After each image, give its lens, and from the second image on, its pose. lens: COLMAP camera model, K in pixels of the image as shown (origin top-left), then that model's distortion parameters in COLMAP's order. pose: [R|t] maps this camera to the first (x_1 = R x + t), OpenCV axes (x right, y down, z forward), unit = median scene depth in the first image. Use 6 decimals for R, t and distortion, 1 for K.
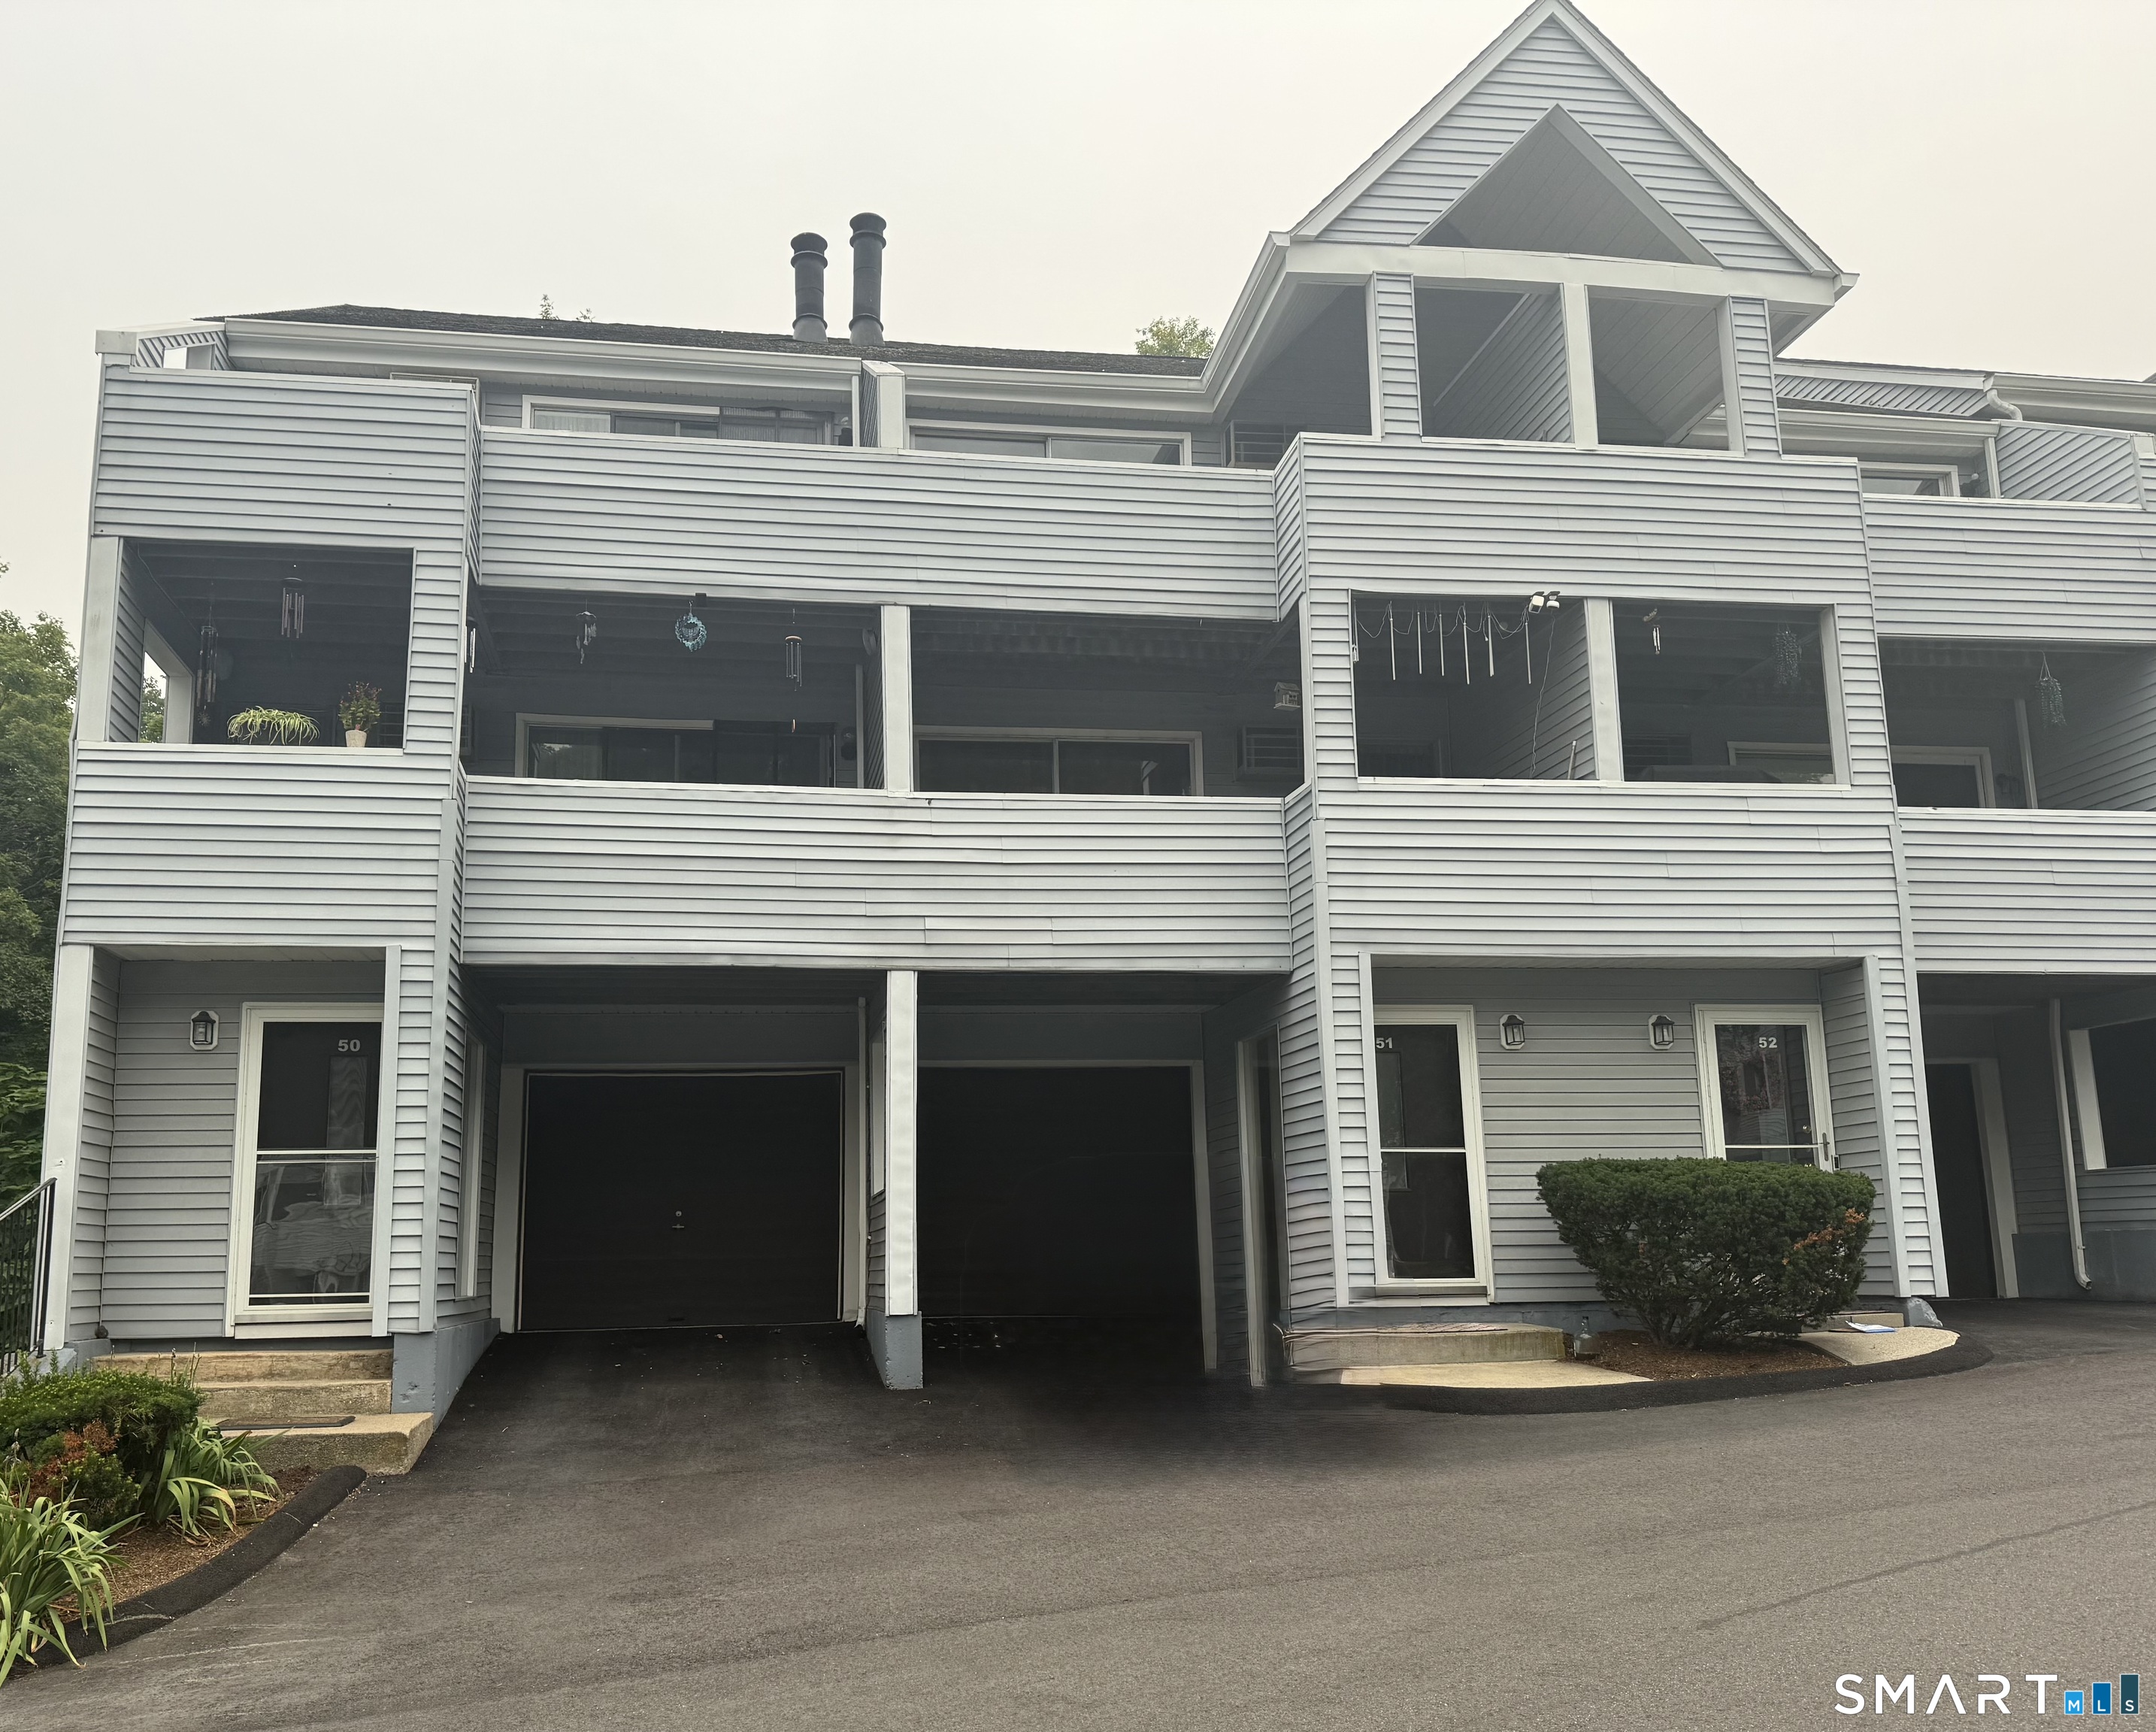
lens RADIAL K [[2116.9, 0, 1197.5], [0, 2116.9, 890.8], [0, 0, 1]] dist [0.063210, -0.137204]
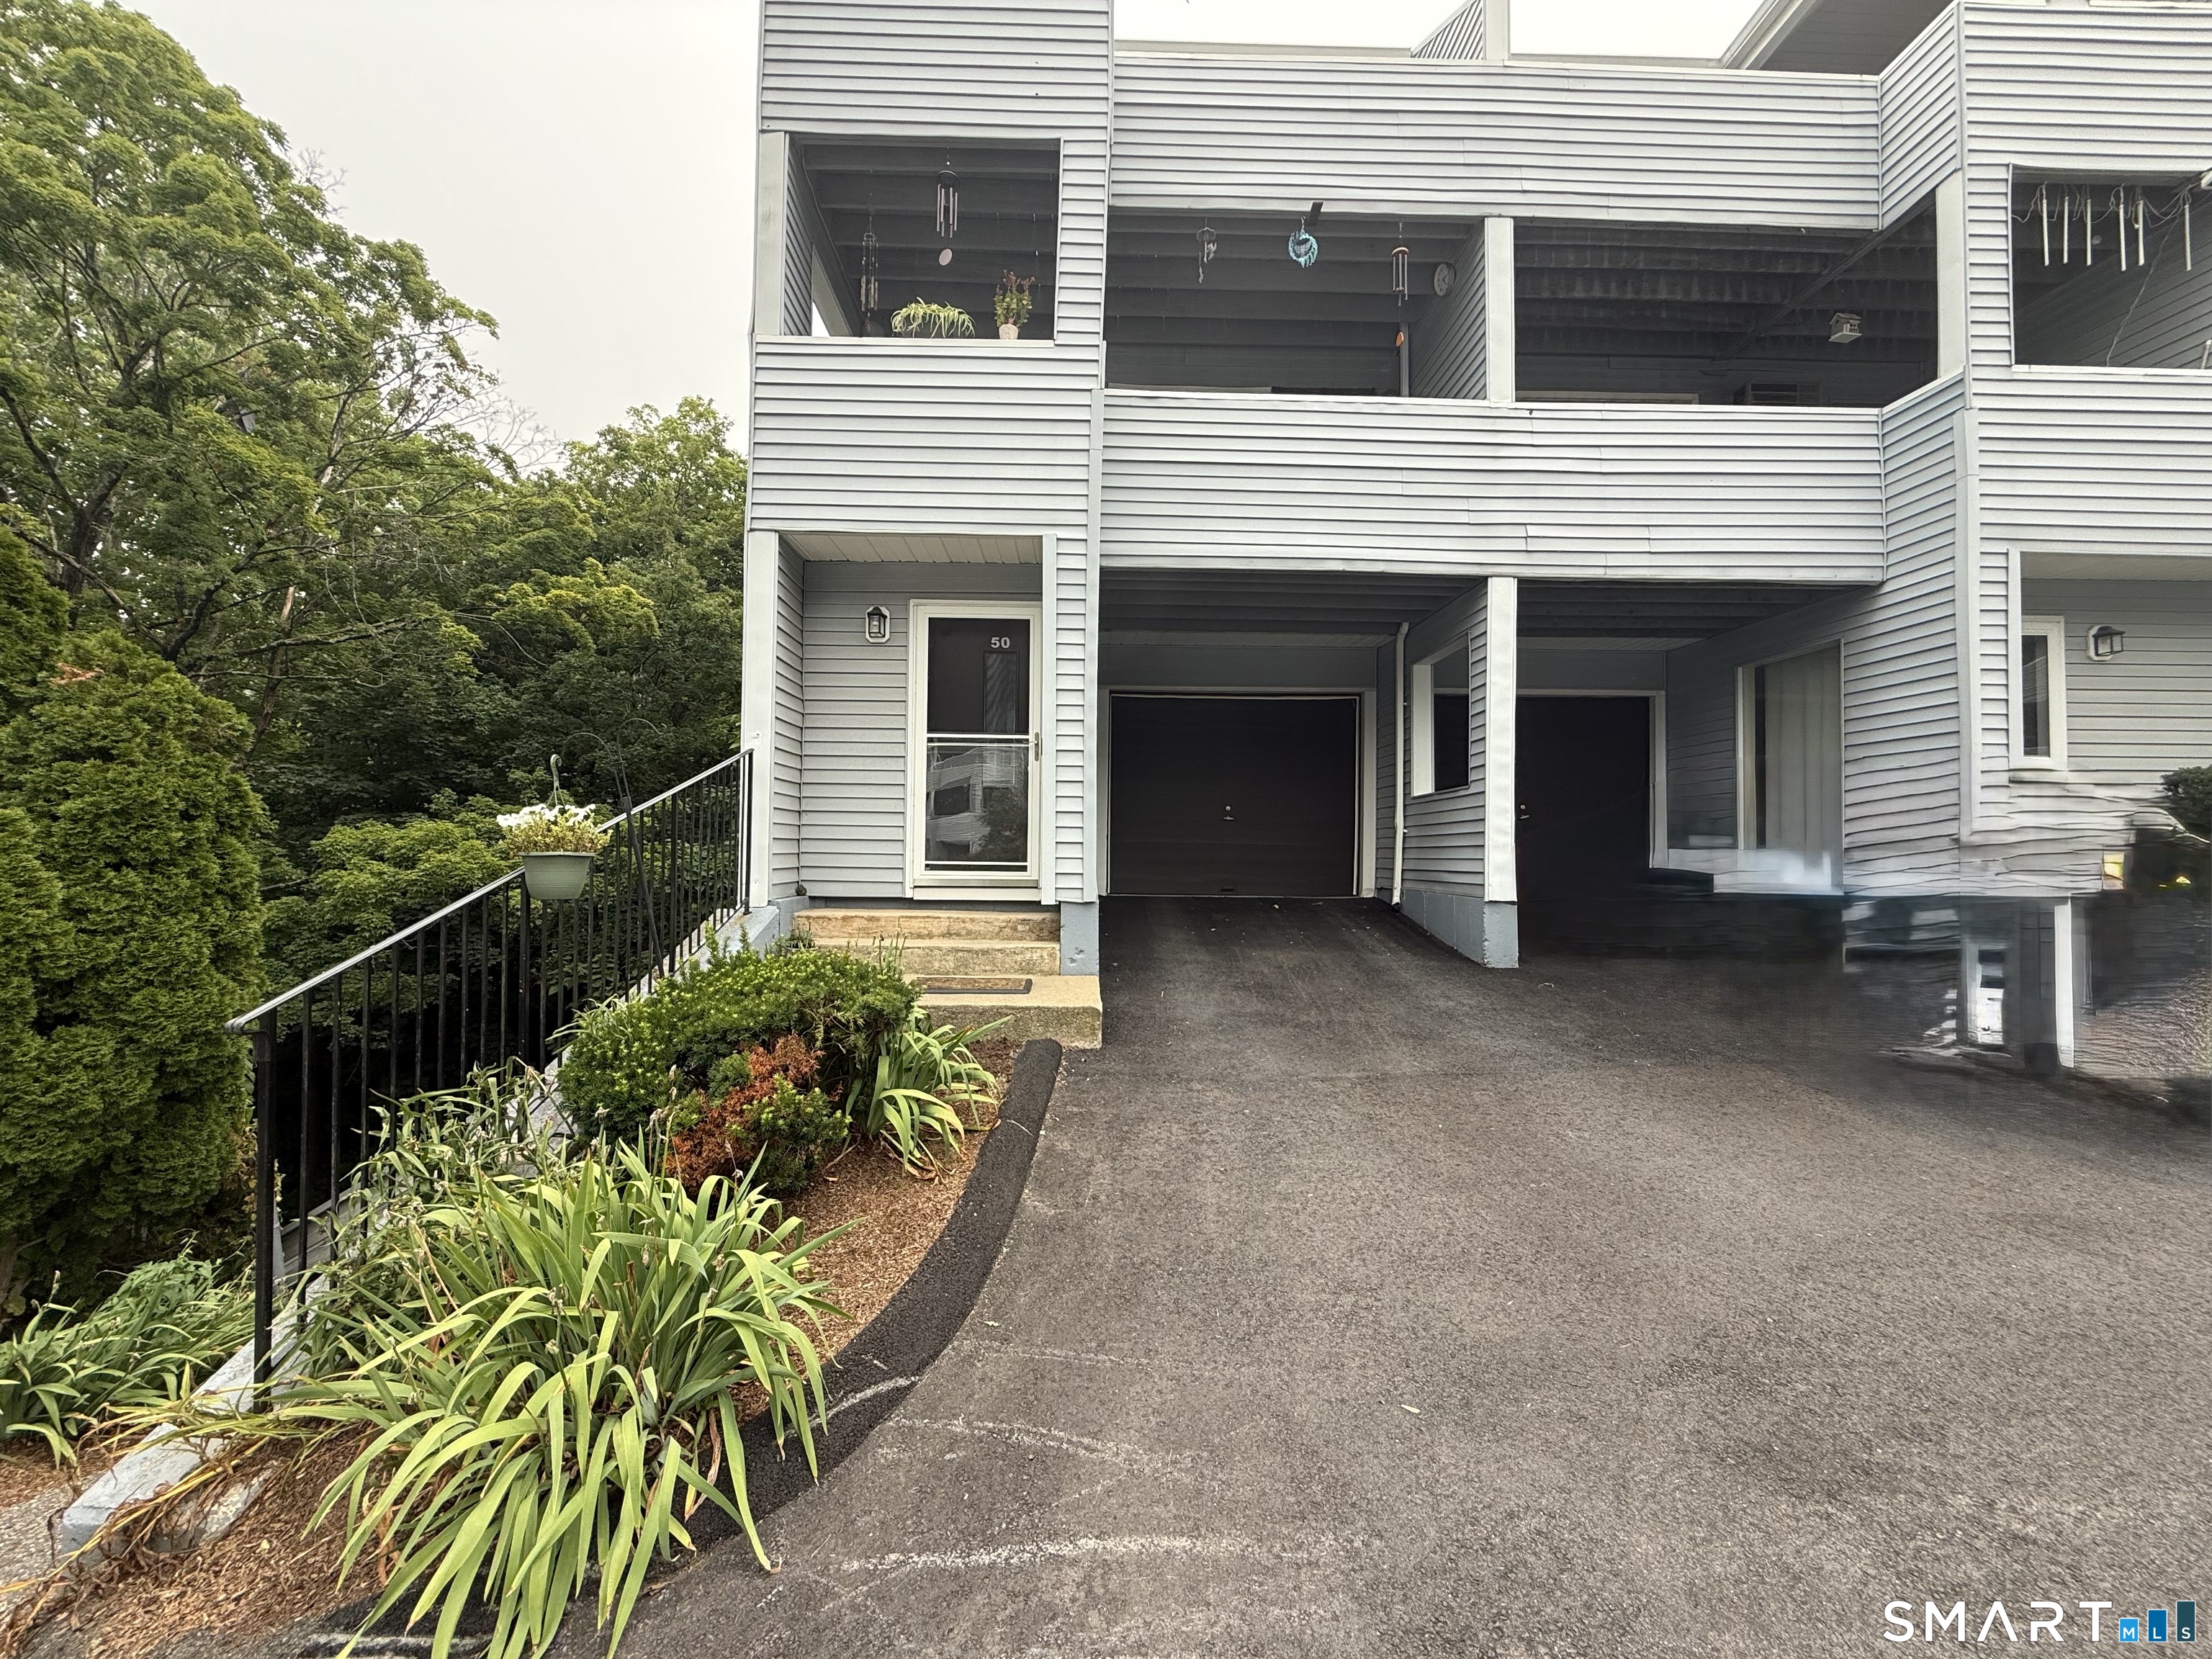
lens RADIAL K [[881.6, 0, 1113.7], [0, 881.6, 822.7], [0, 0, 1]] dist [-0.011646, 0.000055]
pose [[0.990648, 0.024775, -0.134175, -0.285076], [-0.005609, 0.989940, 0.141376, 0.103700], [0.136327, -0.139301, 0.980821, 0.563384]]
